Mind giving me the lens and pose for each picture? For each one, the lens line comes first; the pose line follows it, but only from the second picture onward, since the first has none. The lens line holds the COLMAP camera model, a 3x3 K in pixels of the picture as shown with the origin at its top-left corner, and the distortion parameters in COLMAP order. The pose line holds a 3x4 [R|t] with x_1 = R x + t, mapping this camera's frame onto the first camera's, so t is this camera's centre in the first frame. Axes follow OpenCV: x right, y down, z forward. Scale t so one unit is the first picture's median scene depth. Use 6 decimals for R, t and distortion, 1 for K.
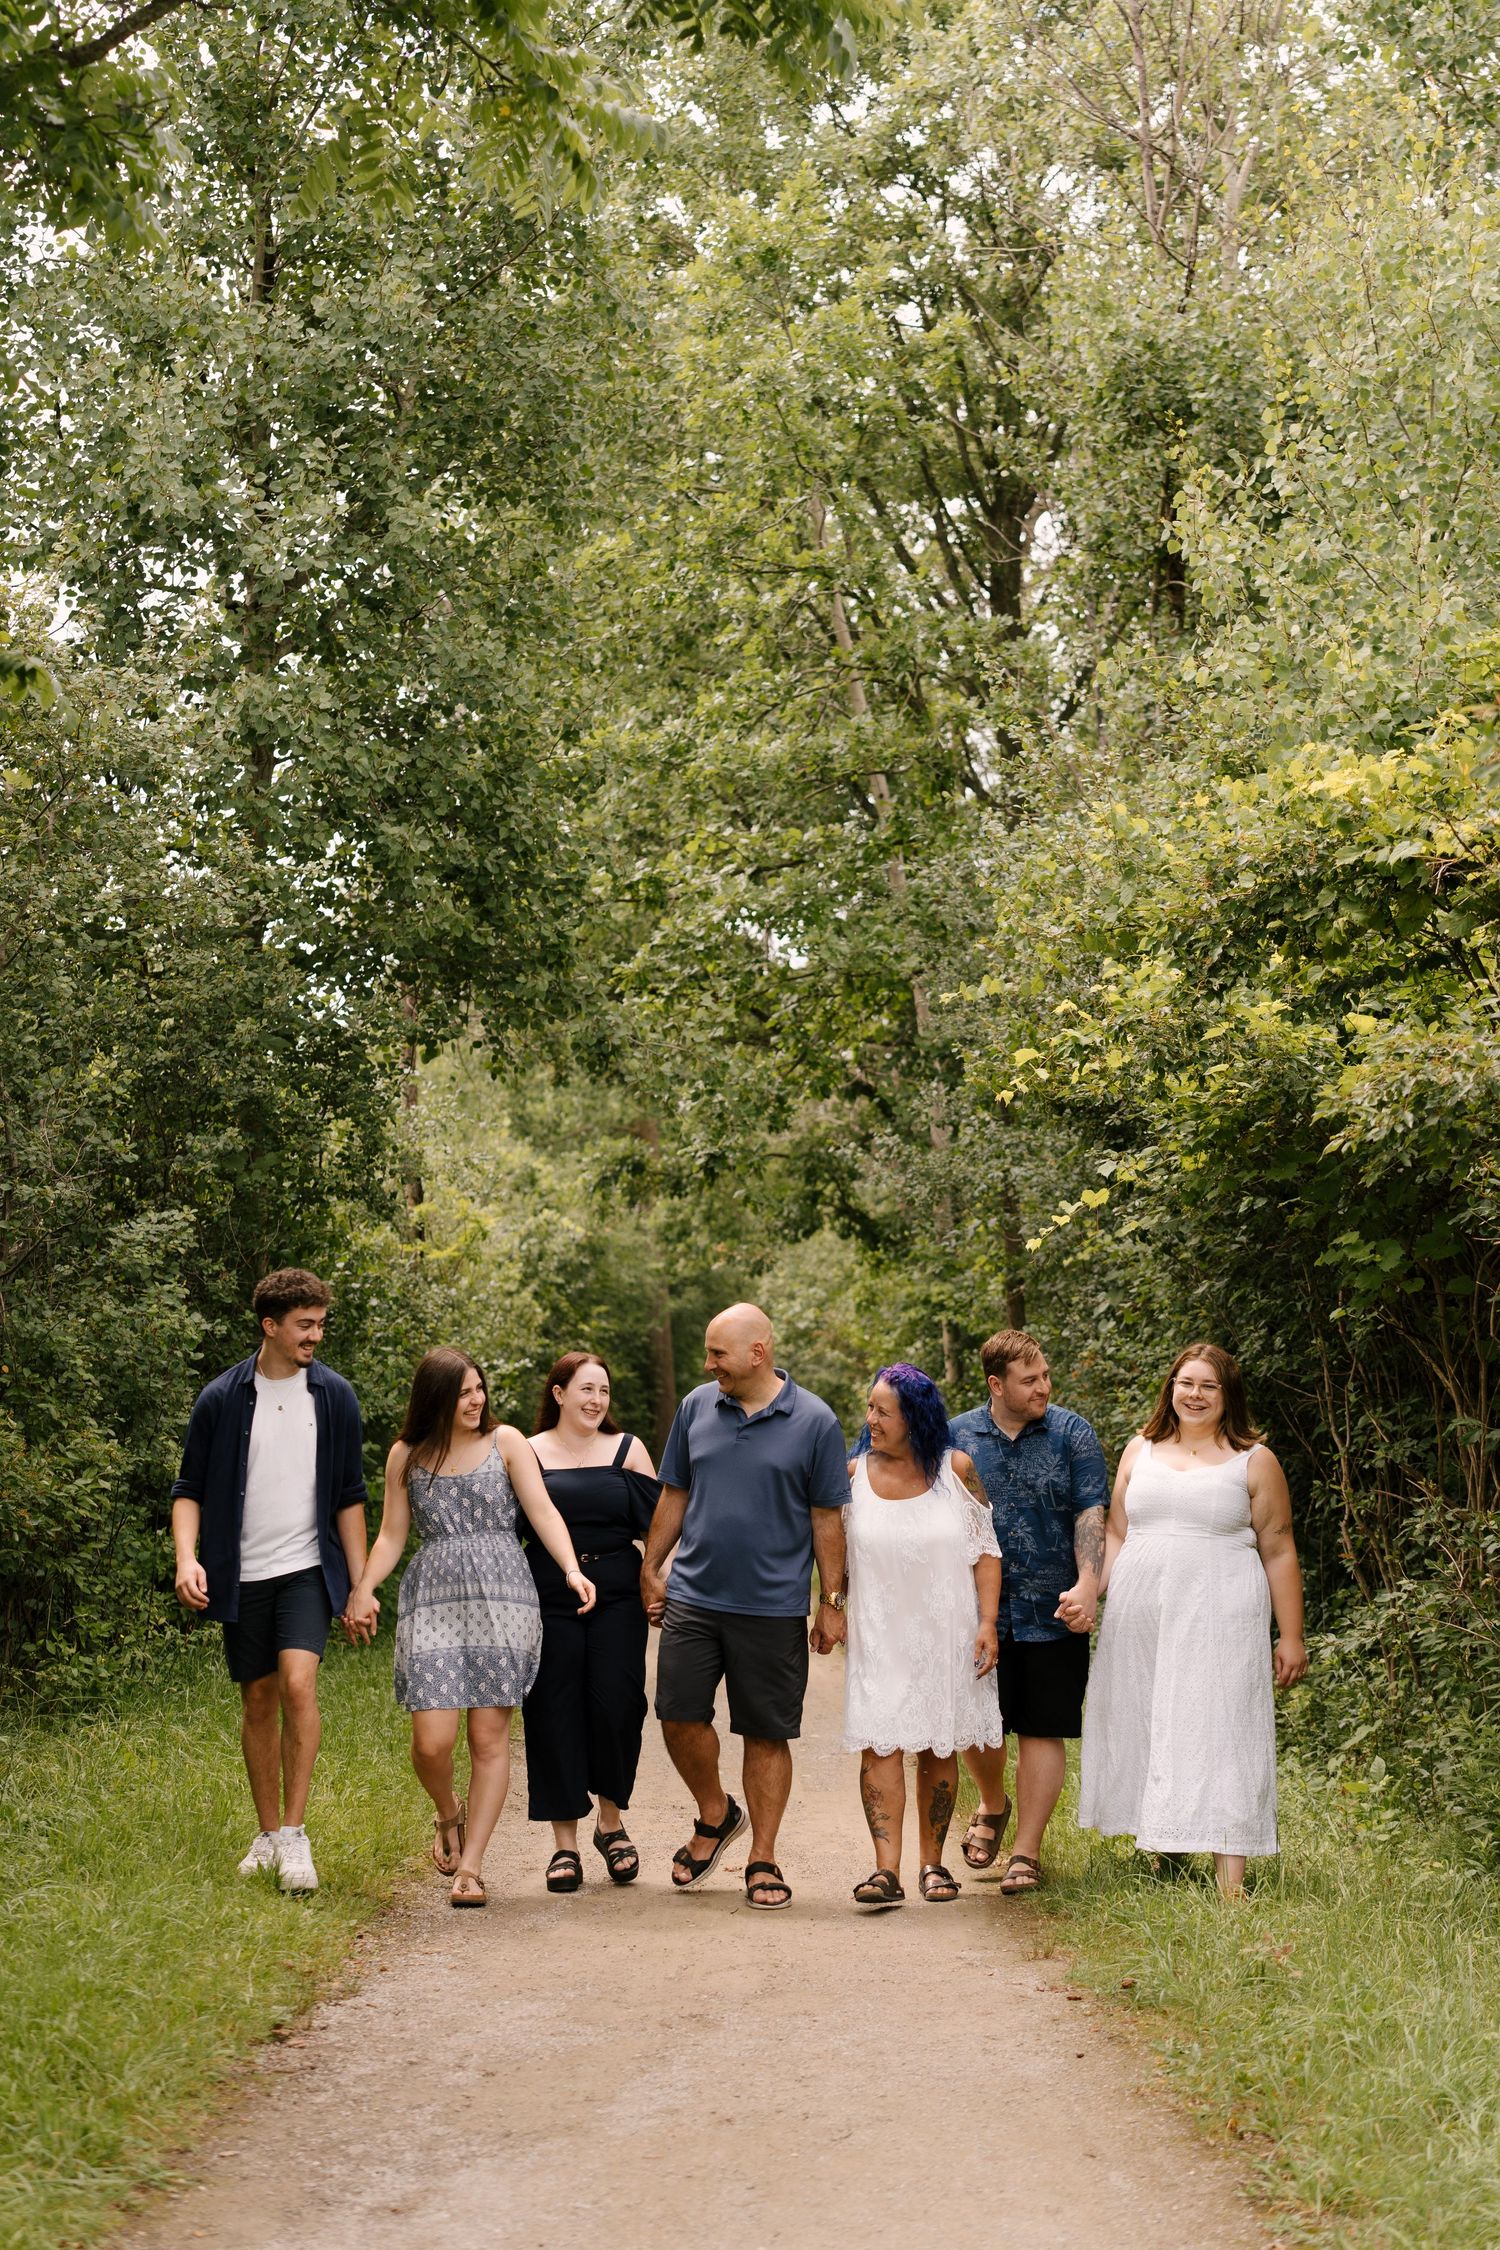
lens RADIAL K [[3177.7, 0, 780.0], [0, 3177.7, 1120.6], [0, 0, 1]] dist [0.016549, 0.066313]
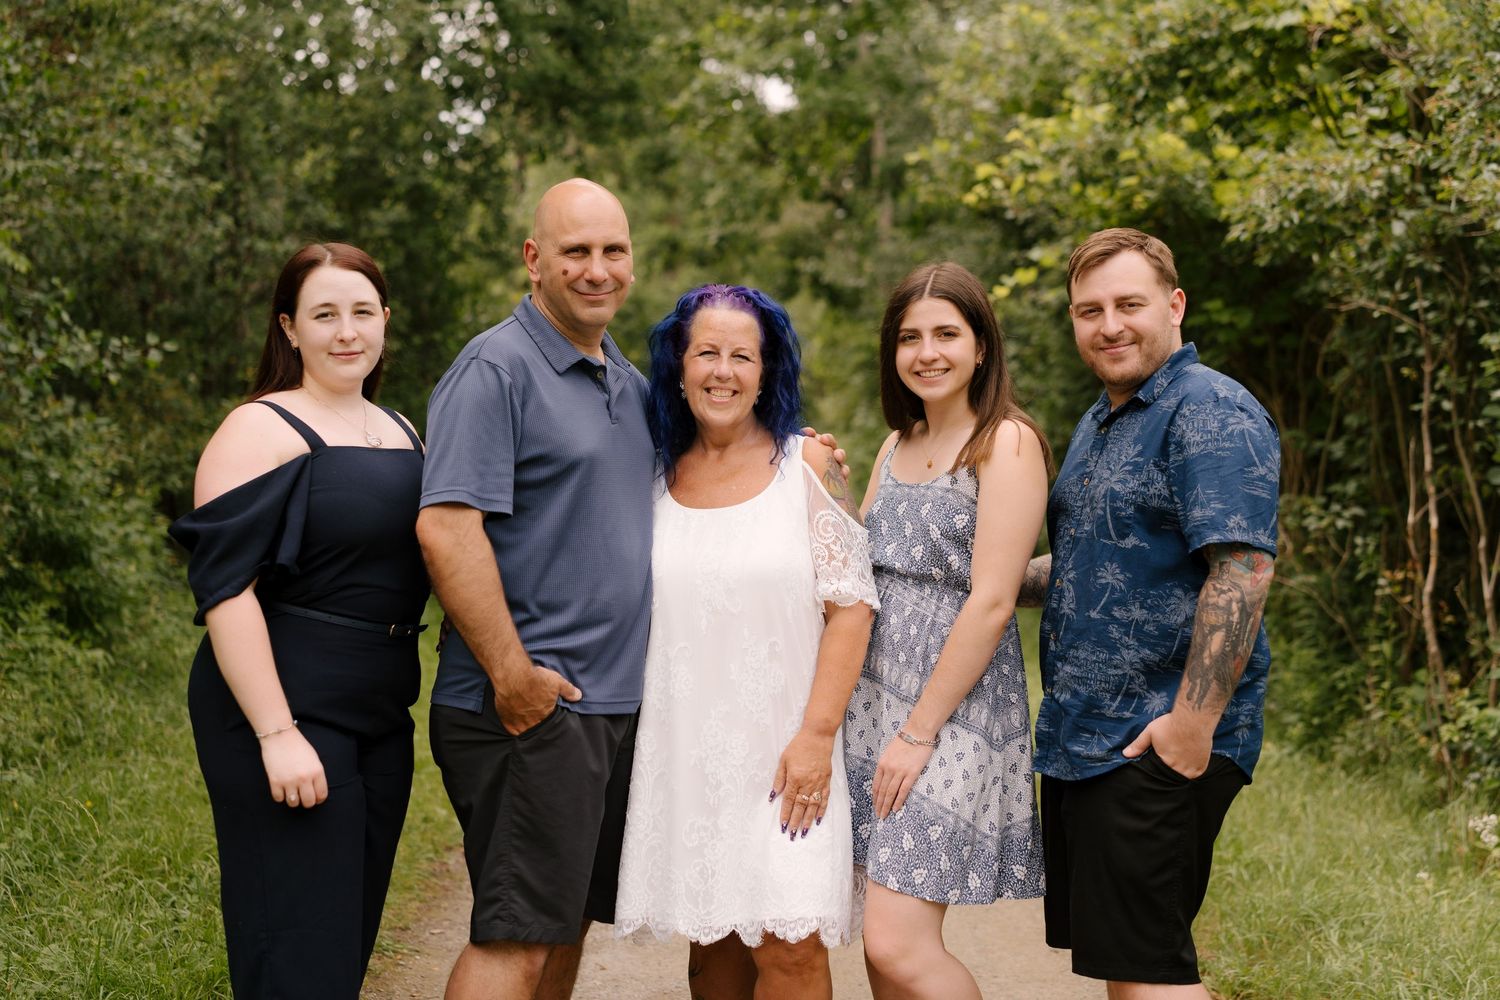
lens RADIAL K [[2123.8, 0, 750.0], [0, 2123.8, 500.0], [0, 0, 1]] dist [0.094163, -0.057821]
pose [[0.999537, 0.030116, 0.004272, -0.018335], [-0.030416, 0.991151, 0.129205, 0.004379], [-0.000343, -0.129275, 0.991609, 0.036923]]
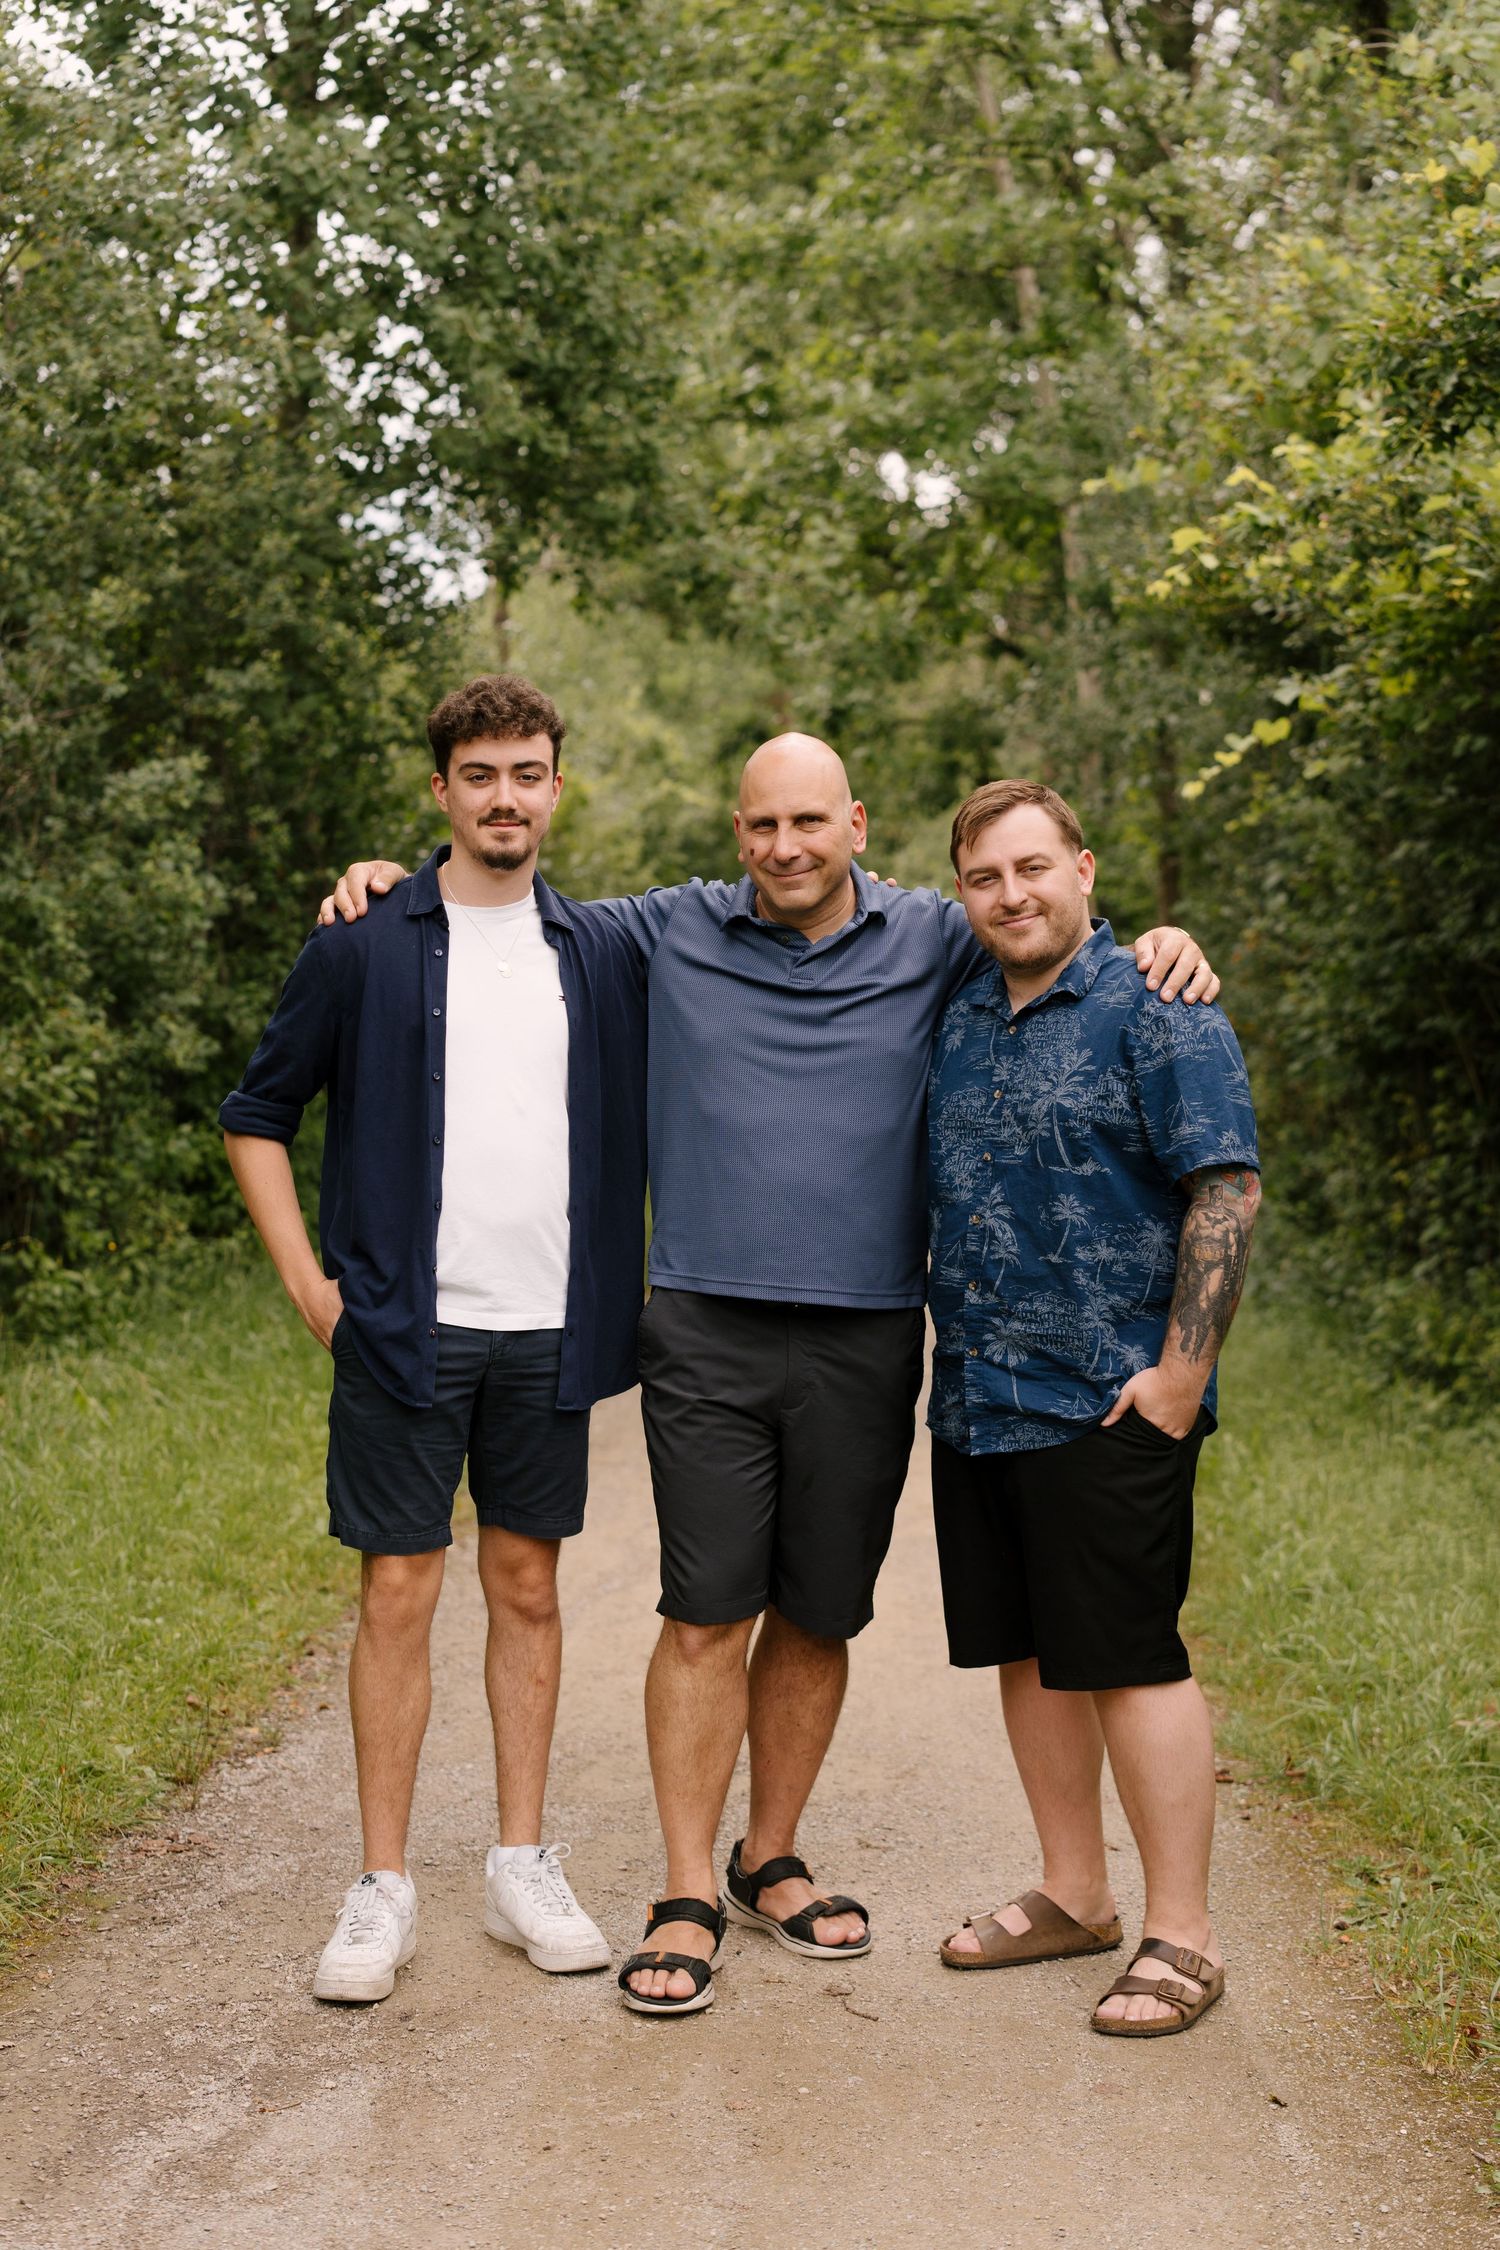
lens RADIAL K [[3198.3, 0, 750.0], [0, 3198.3, 1125.0], [0, 0, 1]] dist [0.050909, -0.037246]
pose [[0.998342, 0.011385, -0.056429, 0.011334], [-0.003970, 0.991530, 0.129816, 0.013840], [0.057429, -0.129377, 0.989931, 0.137941]]
